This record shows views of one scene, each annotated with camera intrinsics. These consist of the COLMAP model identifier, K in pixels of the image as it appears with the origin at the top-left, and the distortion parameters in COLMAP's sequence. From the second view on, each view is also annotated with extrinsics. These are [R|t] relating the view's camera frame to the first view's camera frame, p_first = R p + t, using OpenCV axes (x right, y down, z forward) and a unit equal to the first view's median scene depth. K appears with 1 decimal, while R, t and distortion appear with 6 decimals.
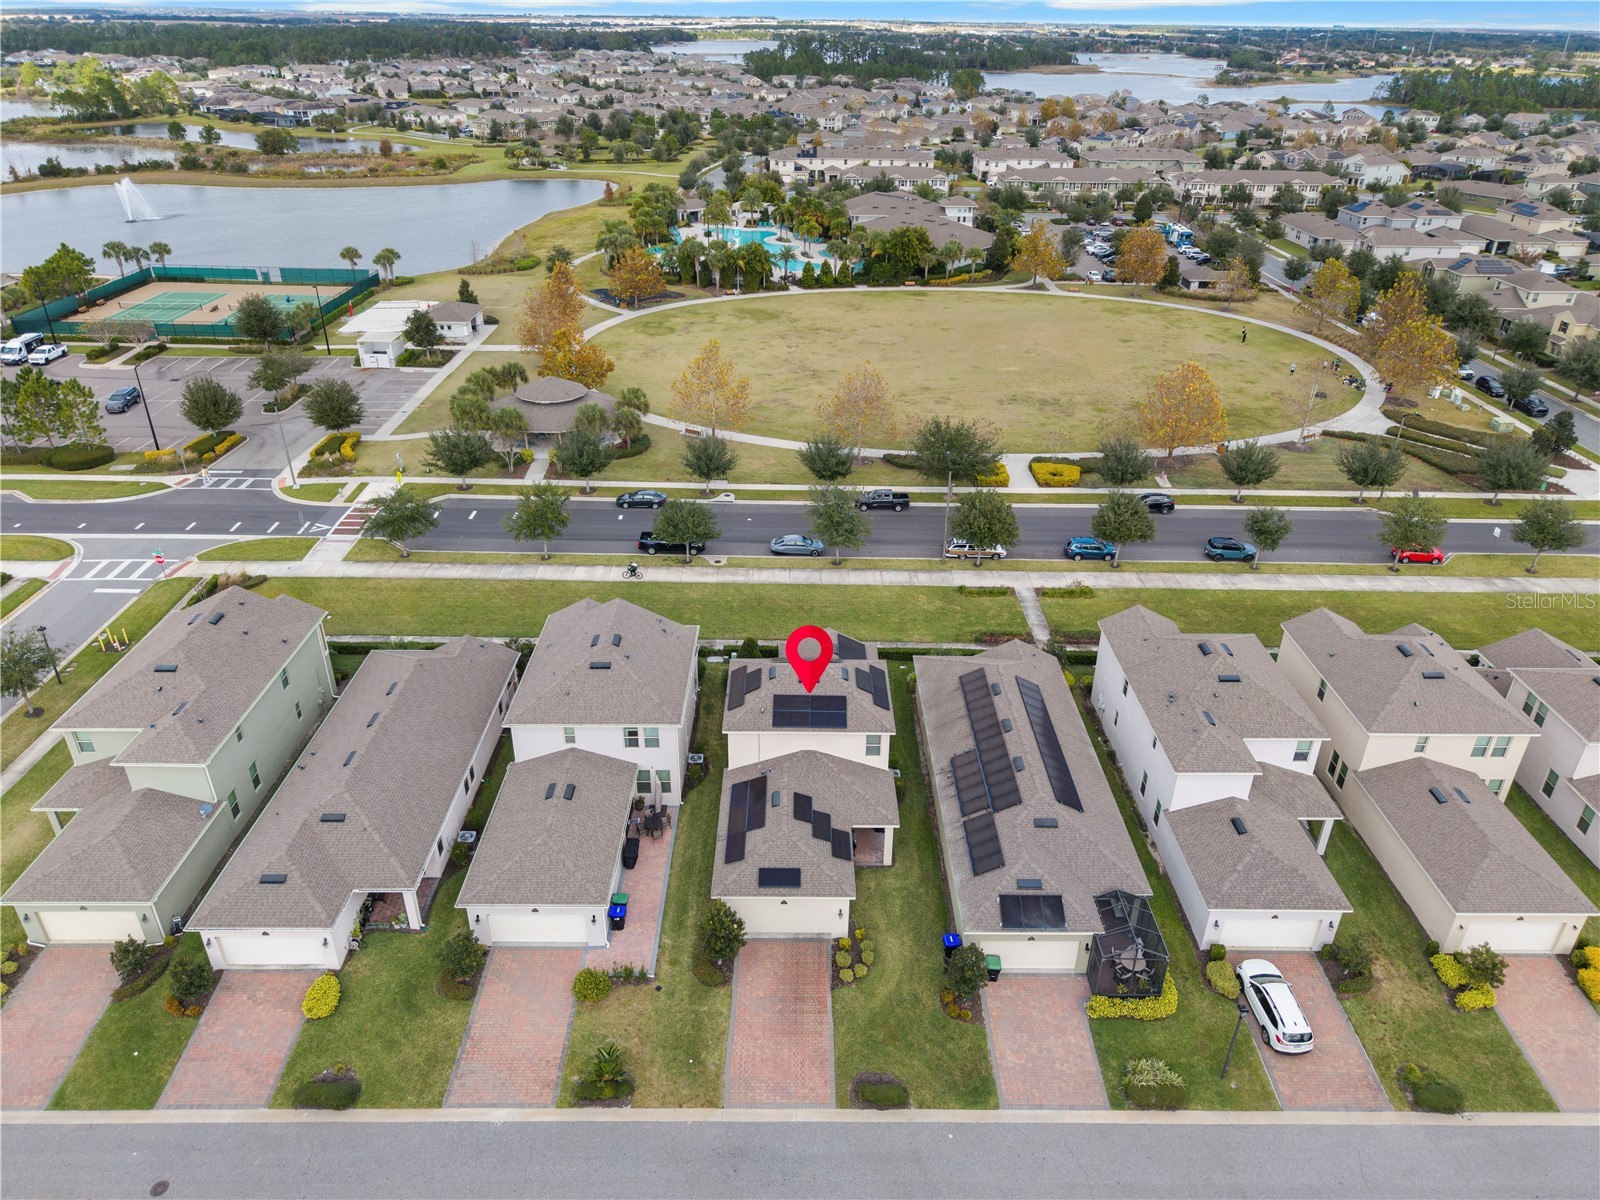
lens RADIAL K [[1075.9, 0, 800.0], [0, 1075.9, 600.0], [0, 0, 1]] dist [0.007582, 0.004715]
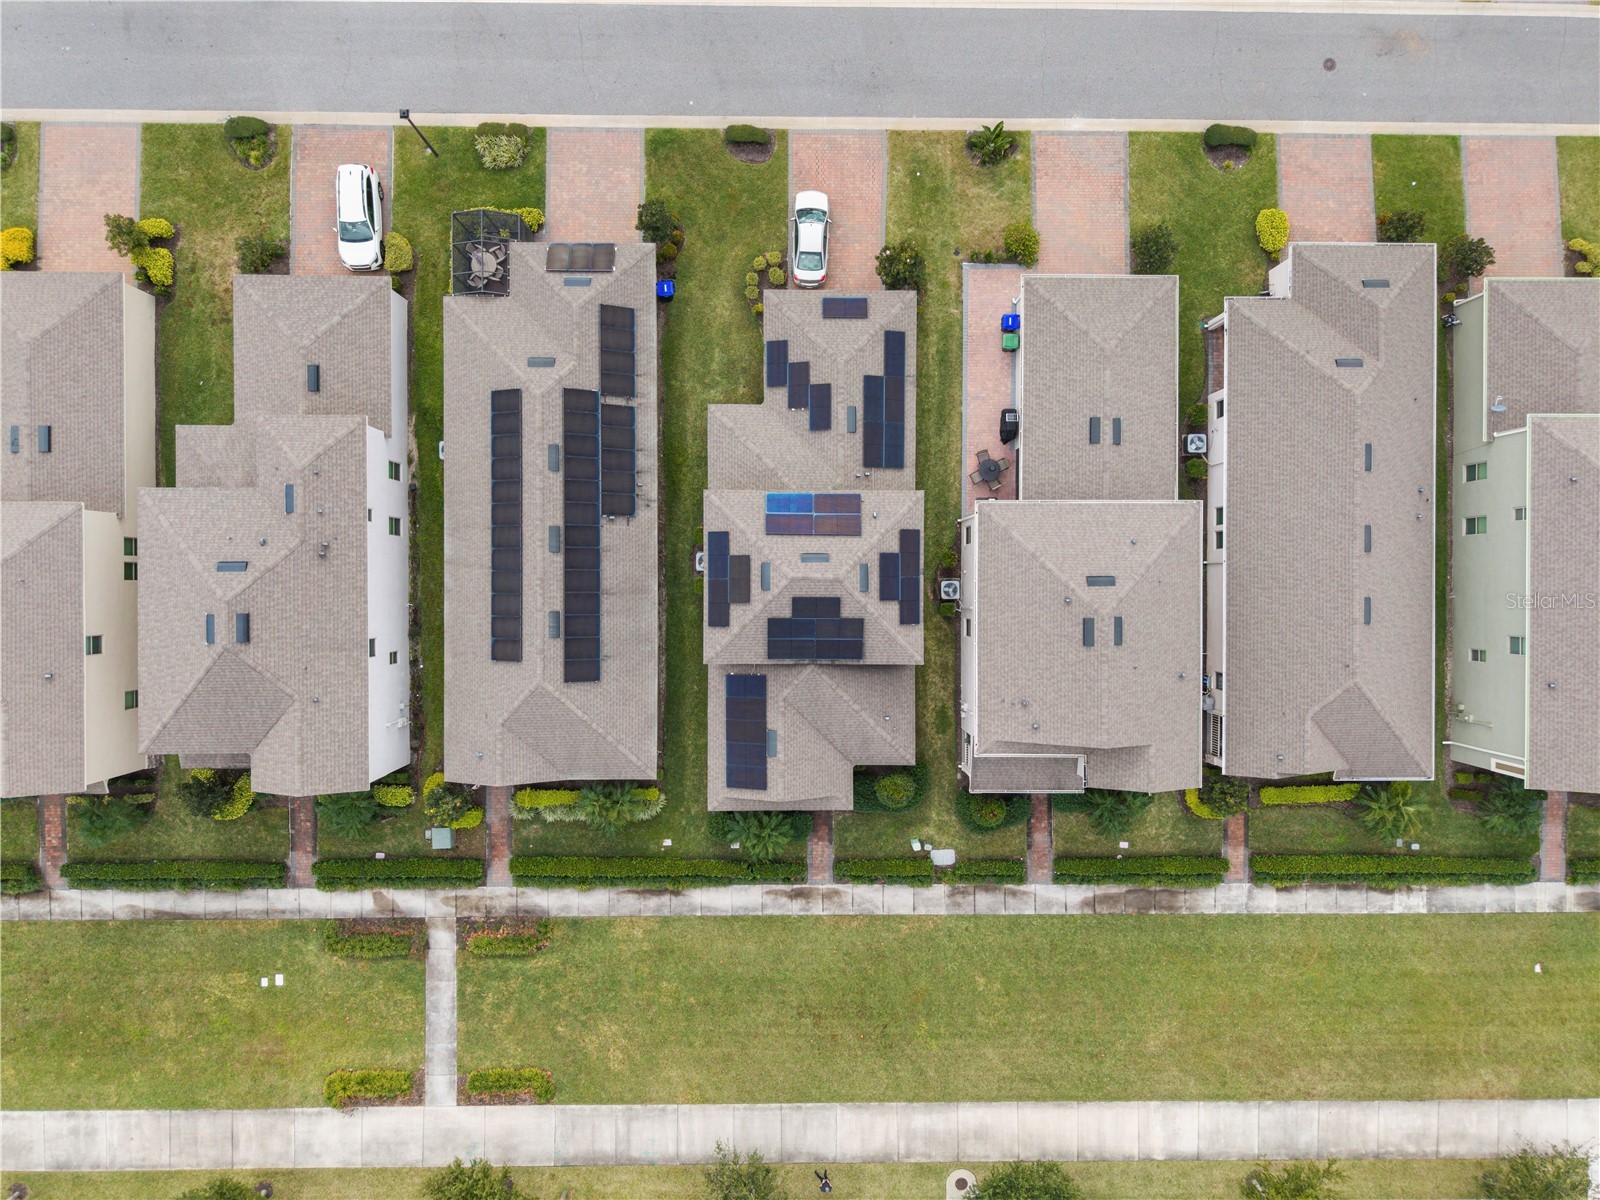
lens RADIAL K [[1075.9, 0, 800.0], [0, 1075.9, 600.0], [0, 0, 1]] dist [0.007582, 0.004715]
pose [[-0.999187, -0.005352, -0.039968, 0.059372], [-0.032264, -0.488429, 0.872007, -0.714218], [-0.024189, 0.872587, 0.487859, 0.810096]]
